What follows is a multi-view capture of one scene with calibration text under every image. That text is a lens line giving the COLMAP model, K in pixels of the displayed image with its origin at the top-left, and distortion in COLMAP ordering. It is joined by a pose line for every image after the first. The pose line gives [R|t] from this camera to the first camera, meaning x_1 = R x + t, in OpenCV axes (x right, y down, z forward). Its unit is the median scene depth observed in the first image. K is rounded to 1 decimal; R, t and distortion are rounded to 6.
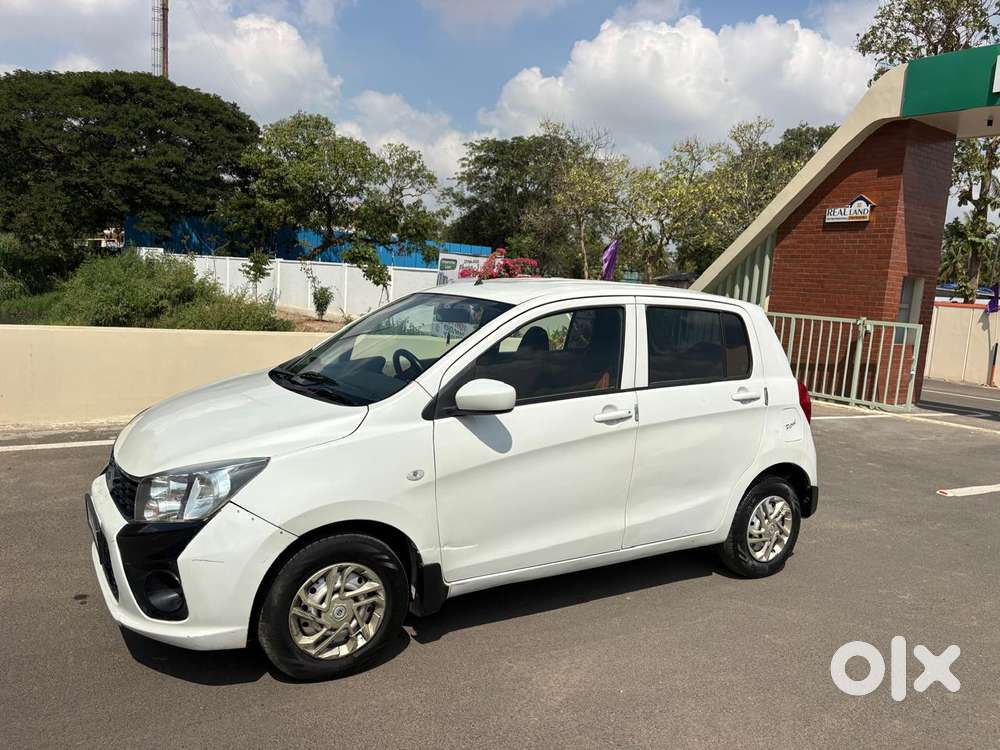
lens RADIAL K [[761.7, 0, 503.1], [0, 761.7, 369.2], [0, 0, 1]] dist [0.022728, -0.004115]
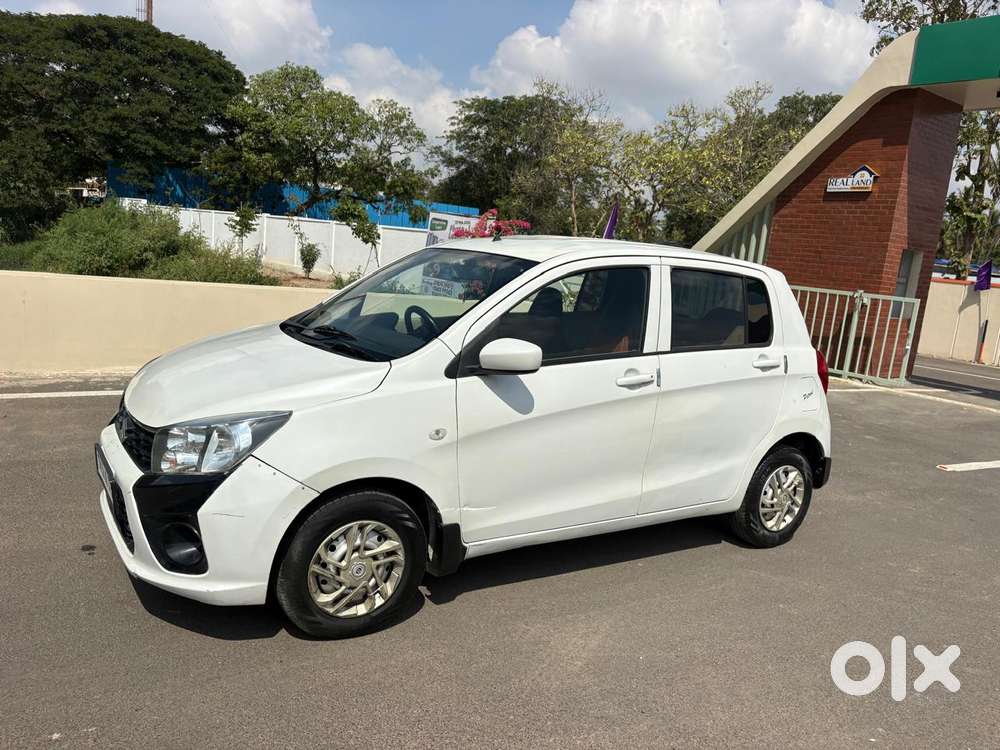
lens RADIAL K [[763.2, 0, 489.7], [0, 763.2, 369.2], [0, 0, 1]] dist [0.017849, -0.004100]
pose [[0.999562, 0.028666, 0.007391, -0.013225], [-0.028983, 0.998474, 0.047002, 0.001958], [-0.006032, -0.047196, 0.998867, 0.006938]]
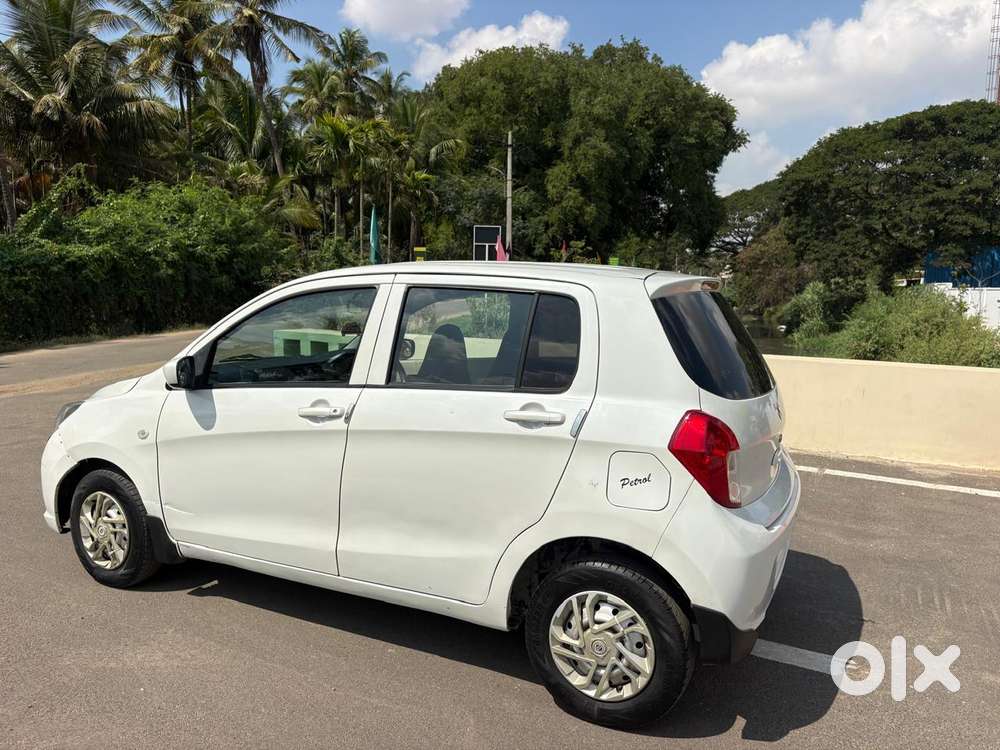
lens RADIAL K [[761.7, 0, 503.1], [0, 761.7, 369.2], [0, 0, 1]] dist [0.022728, -0.004115]
pose [[0.515236, 0.039428, -0.856141, 0.263779], [-0.085869, 0.996290, -0.005795, 0.000065], [0.852736, 0.076502, 0.516710, 0.194583]]
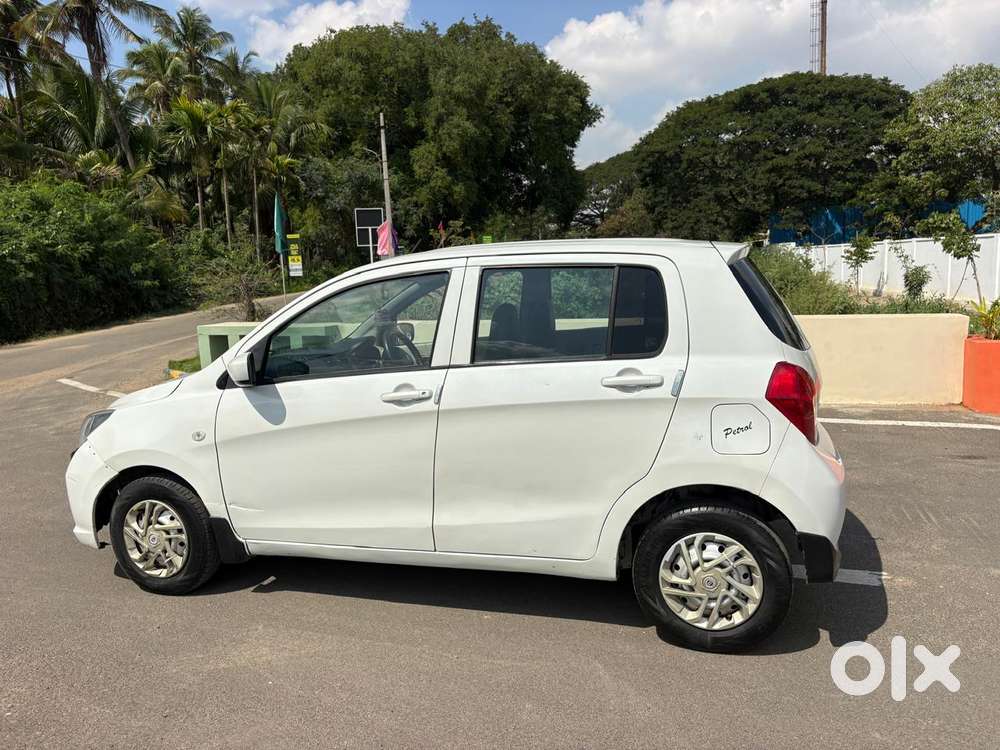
lens RADIAL K [[763.6, 0, 494.1], [0, 763.6, 361.9], [0, 0, 1]] dist [0.019190, -0.002157]
pose [[0.647554, 0.006812, -0.761989, 0.237587], [-0.007799, 0.999967, 0.002311, 0.005027], [0.761980, 0.004446, 0.647586, 0.134543]]
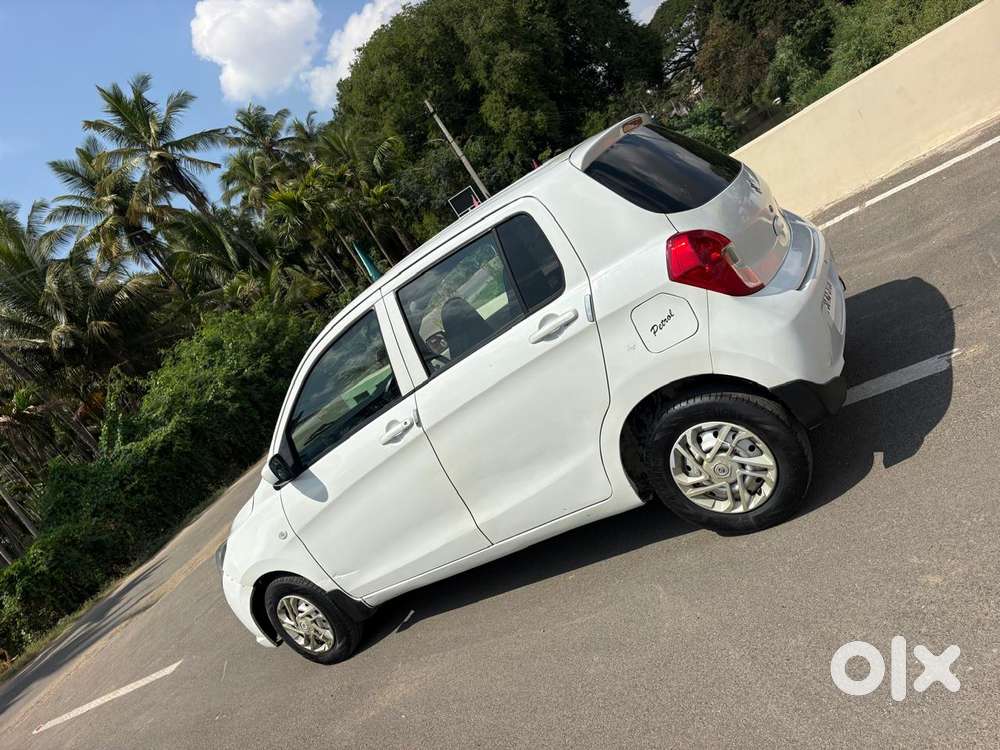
lens RADIAL K [[761.2, 0, 494.1], [0, 761.2, 365.9], [0, 0, 1]] dist [0.024147, 0.003432]
pose [[0.374396, -0.183108, -0.909010, 0.284736], [0.487341, 0.872857, 0.024896, 0.006898], [0.788877, -0.452319, 0.416030, 0.198025]]
